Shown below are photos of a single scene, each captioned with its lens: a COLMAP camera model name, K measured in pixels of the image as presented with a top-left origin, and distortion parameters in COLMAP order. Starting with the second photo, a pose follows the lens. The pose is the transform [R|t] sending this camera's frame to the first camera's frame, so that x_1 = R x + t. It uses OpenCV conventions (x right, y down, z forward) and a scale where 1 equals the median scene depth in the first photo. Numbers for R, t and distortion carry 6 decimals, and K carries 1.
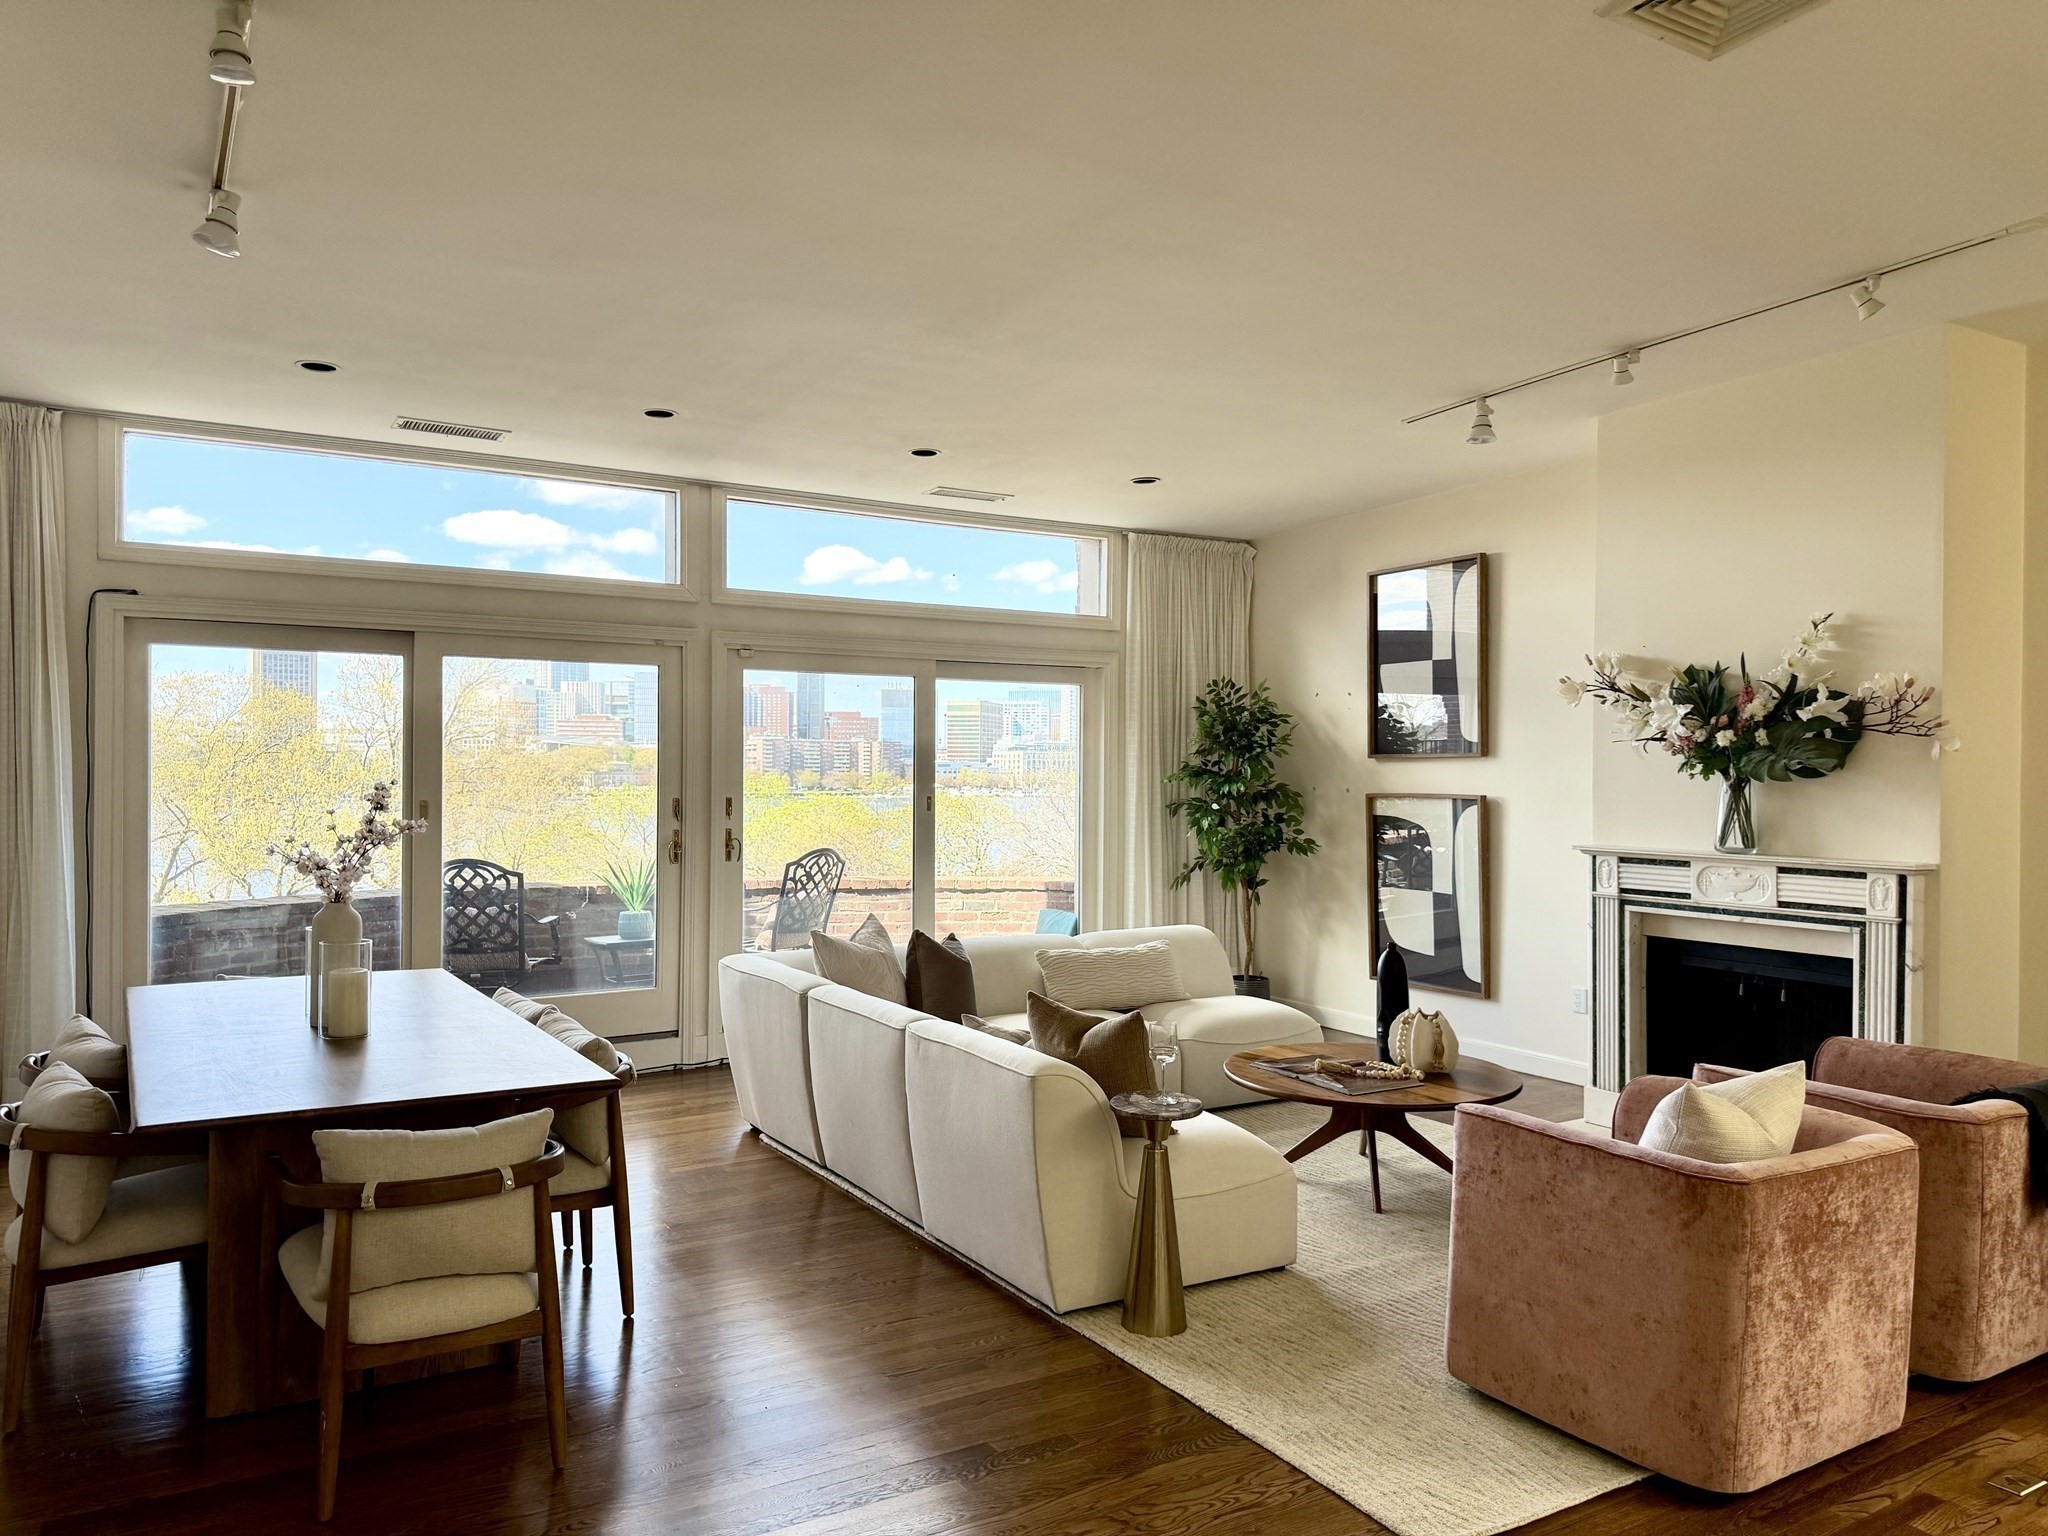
lens RADIAL K [[1442.7, 0, 1024.0], [0, 1442.7, 770.7], [0, 0, 1]] dist [0.076253, -0.099622]
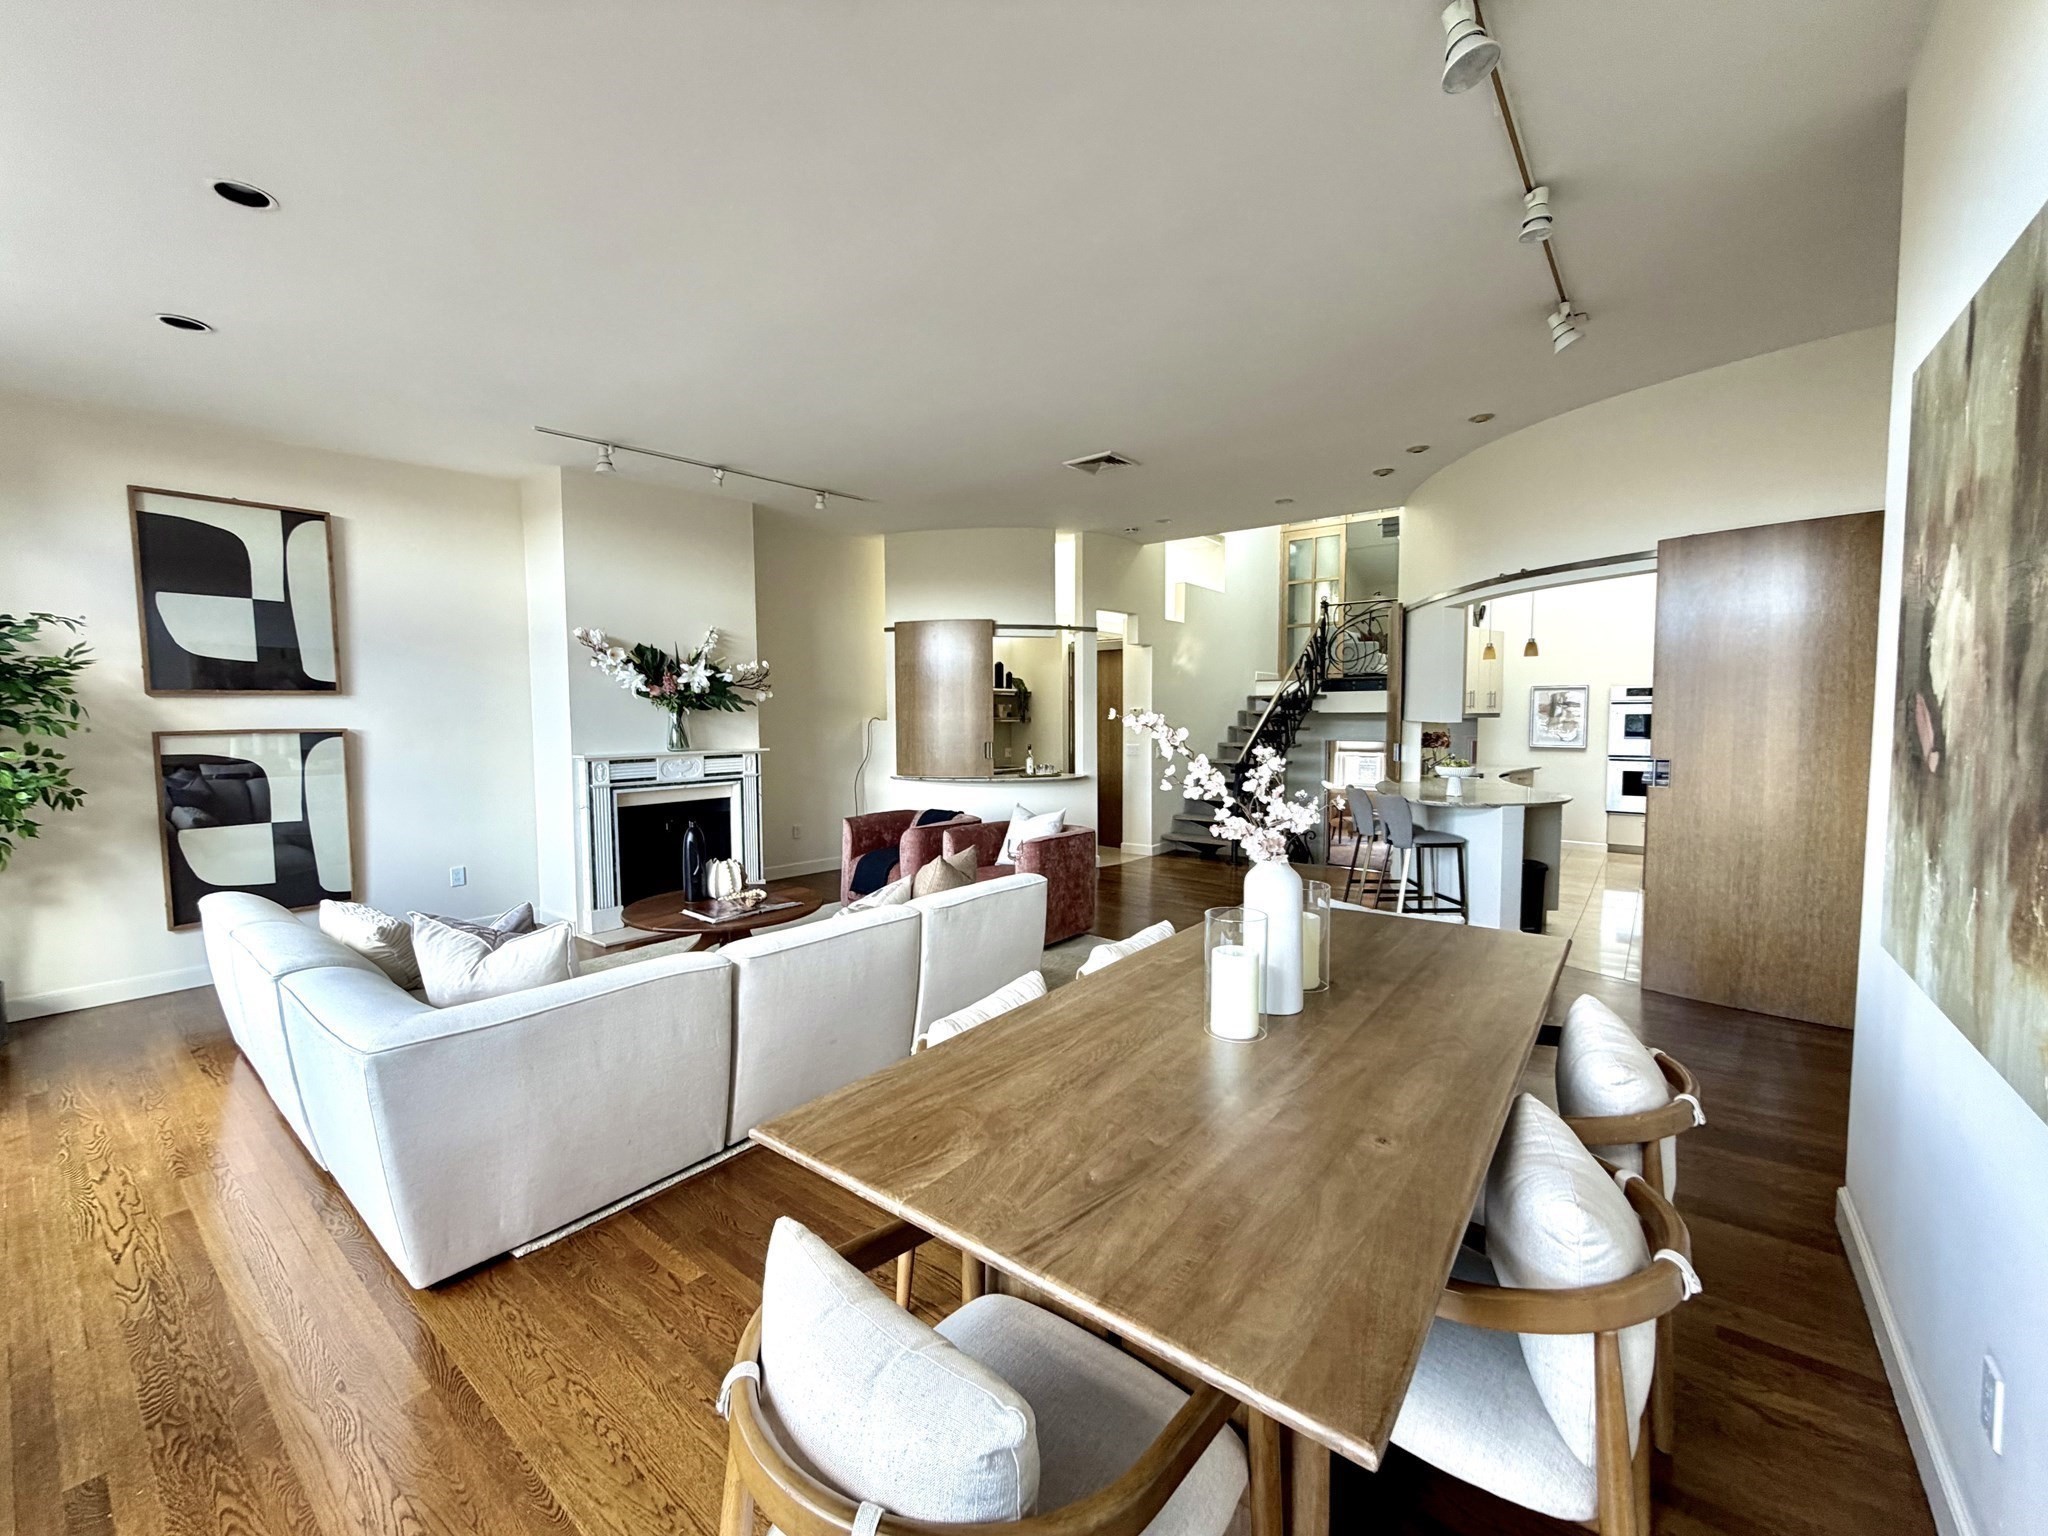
lens RADIAL K [[816.4, 0, 1022.1], [0, 816.4, 762.3], [0, 0, 1]] dist [0.003608, -0.001325]
pose [[-0.340923, -0.061392, 0.938085, -0.510212], [0.003483, 0.997776, 0.066564, 0.002602], [-0.940085, 0.025960, -0.339951, 0.773029]]
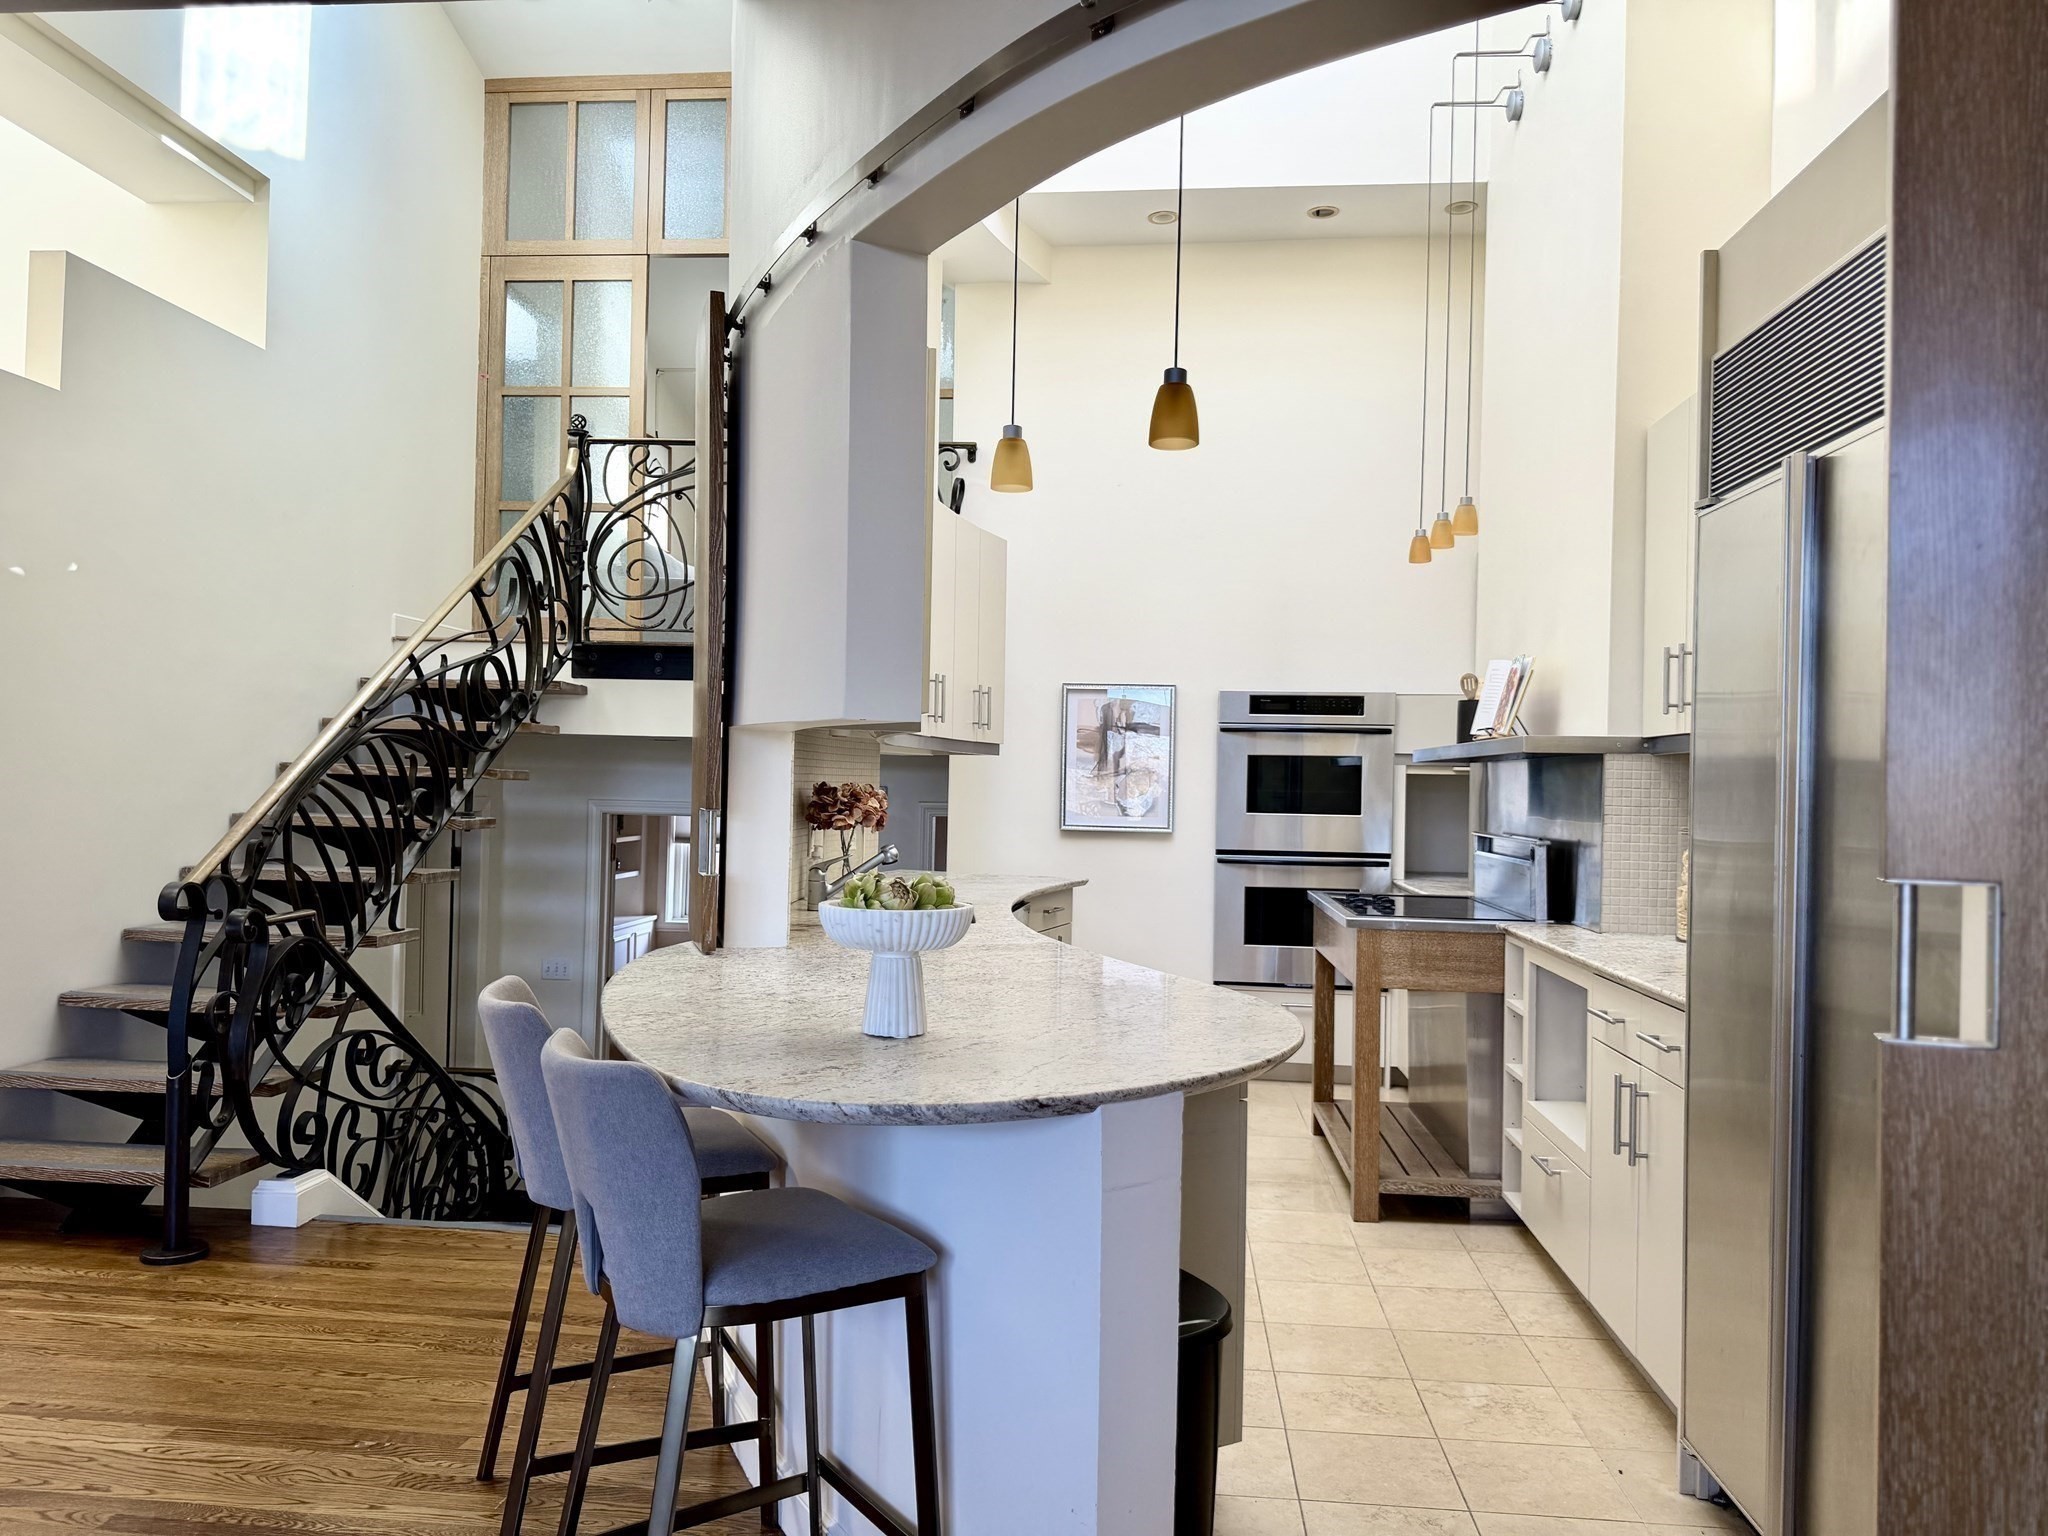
lens RADIAL K [[1442.7, 0, 1017.3], [0, 1442.7, 781.2], [0, 0, 1]] dist [0.076253, -0.099622]
pose [[-0.792995, -0.023715, 0.608767, -0.116686], [-0.027176, 0.999624, 0.003542, 0.032498], [-0.608622, -0.013735, -0.793341, 0.336385]]
